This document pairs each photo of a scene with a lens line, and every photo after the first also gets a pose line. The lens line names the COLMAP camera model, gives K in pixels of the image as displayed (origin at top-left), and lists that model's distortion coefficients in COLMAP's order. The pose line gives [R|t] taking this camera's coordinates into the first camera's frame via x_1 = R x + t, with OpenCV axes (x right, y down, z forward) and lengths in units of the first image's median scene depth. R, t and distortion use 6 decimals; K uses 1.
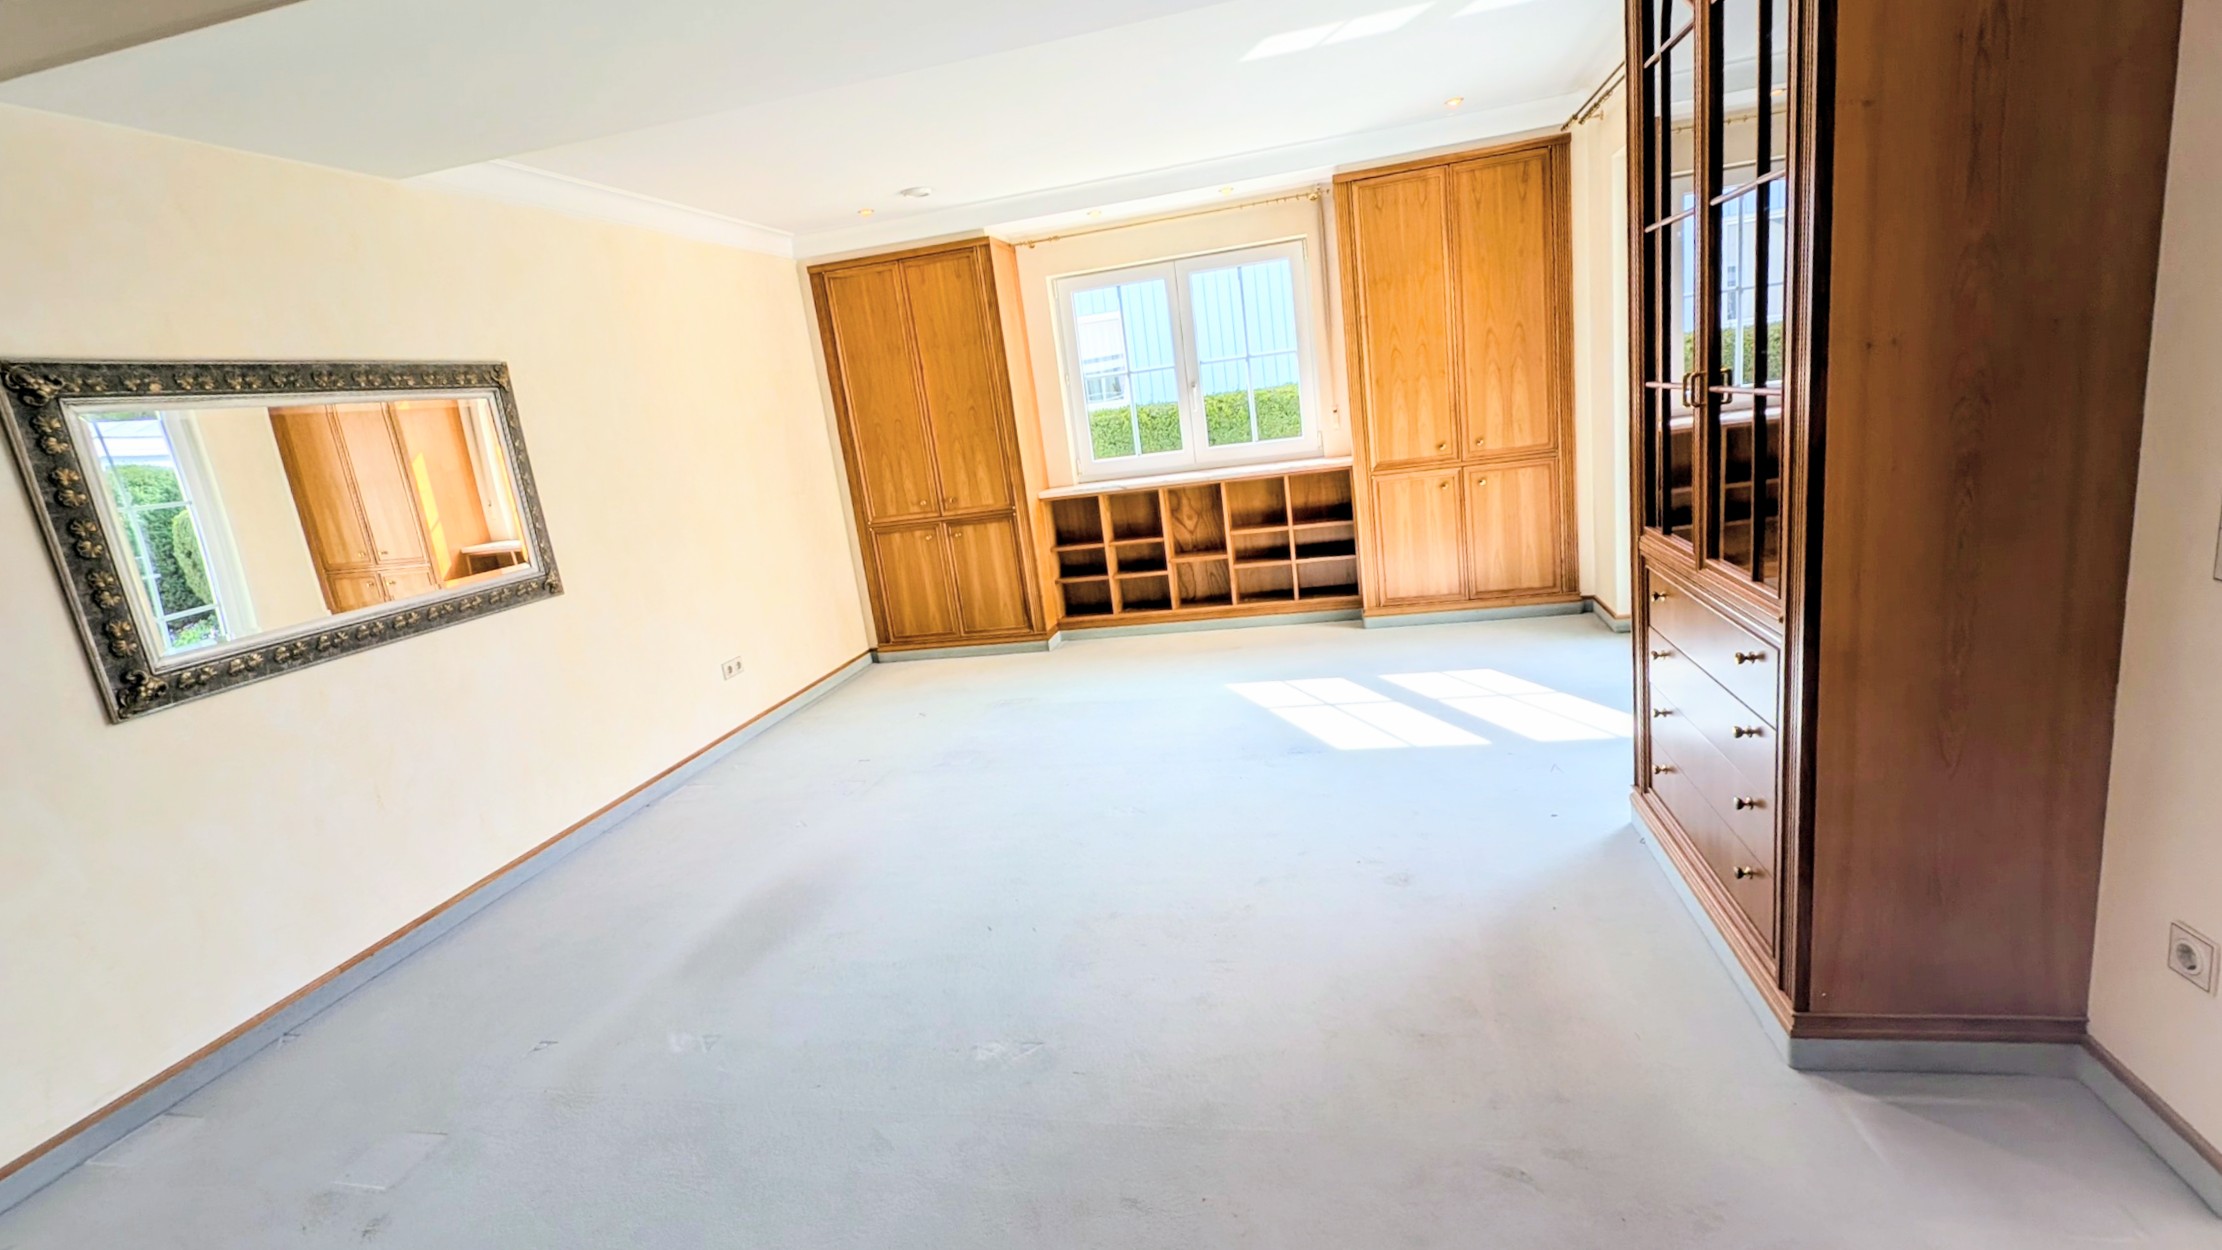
lens RADIAL K [[1008.8, 0, 1100.6], [0, 1008.8, 626.8], [0, 0, 1]] dist [0.001087, 0.000078]
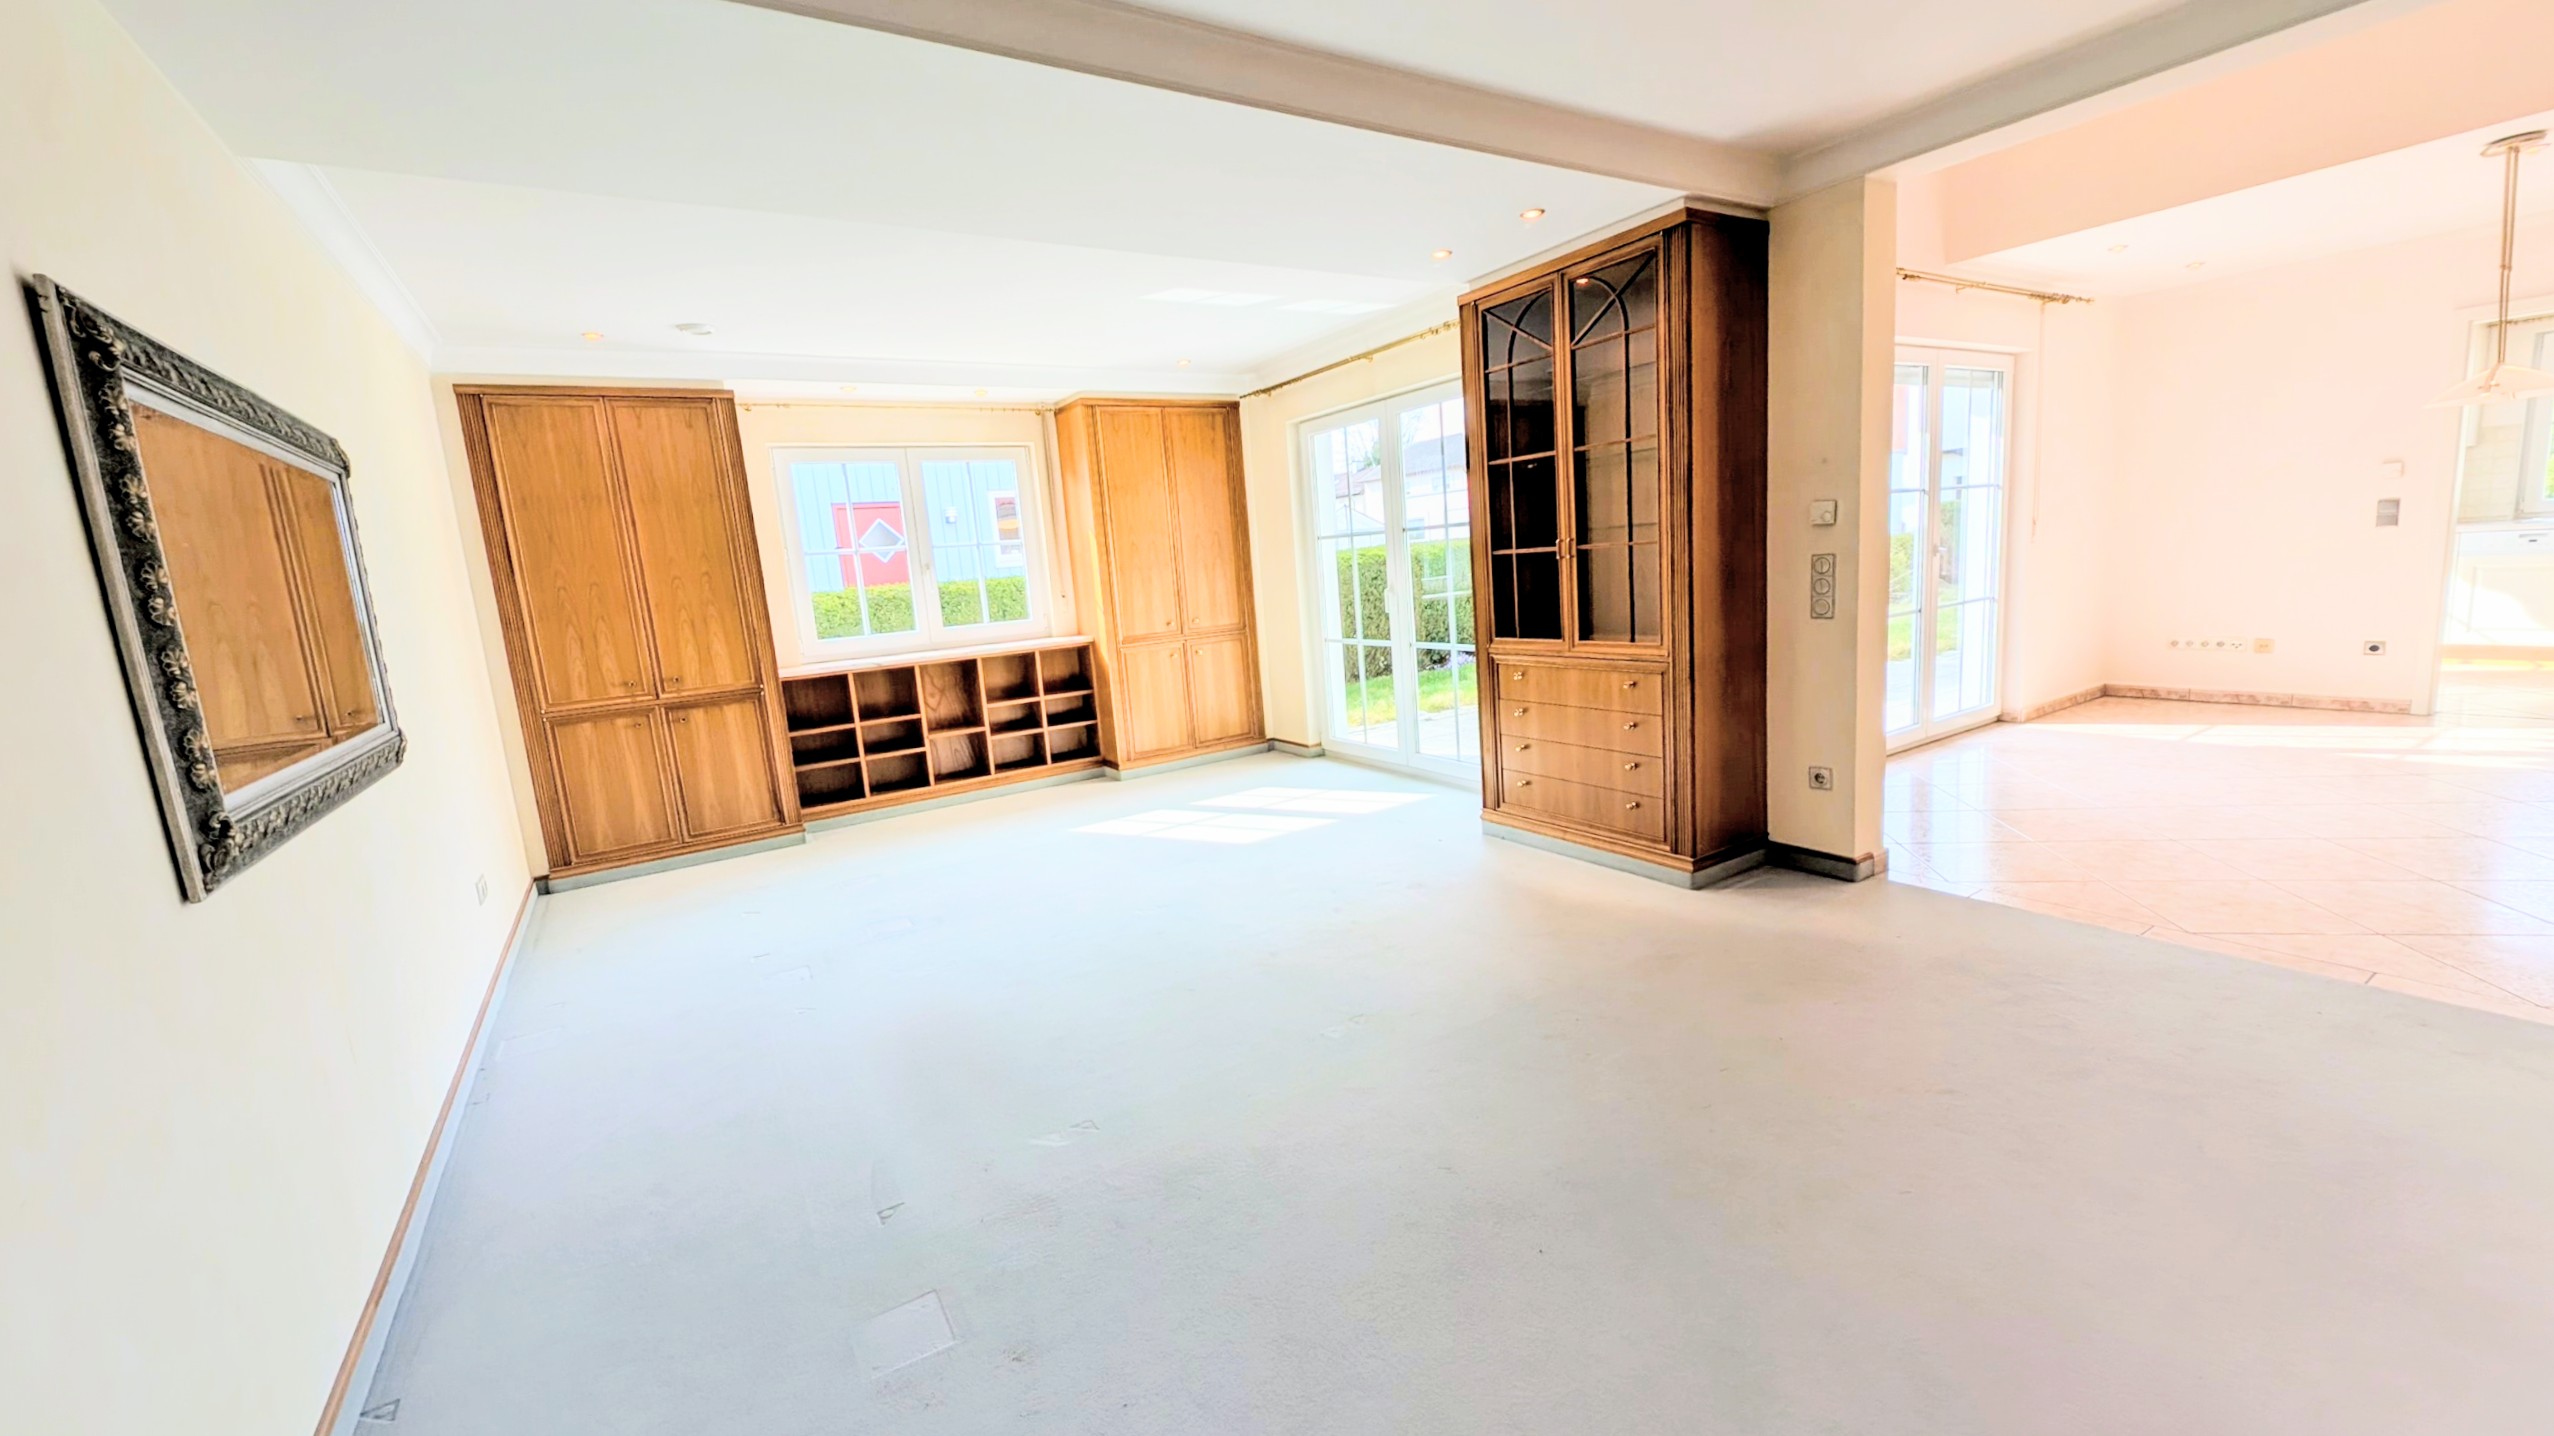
lens RADIAL K [[1031.3, 0, 1273.1], [0, 1031.3, 721.1], [0, 0, 1]] dist [0.004321, -0.002401]
pose [[0.700423, -0.038445, 0.712692, -0.424945], [0.144928, 0.985406, -0.089278, 0.060829], [-0.698858, 0.165821, 0.695773, 0.048922]]
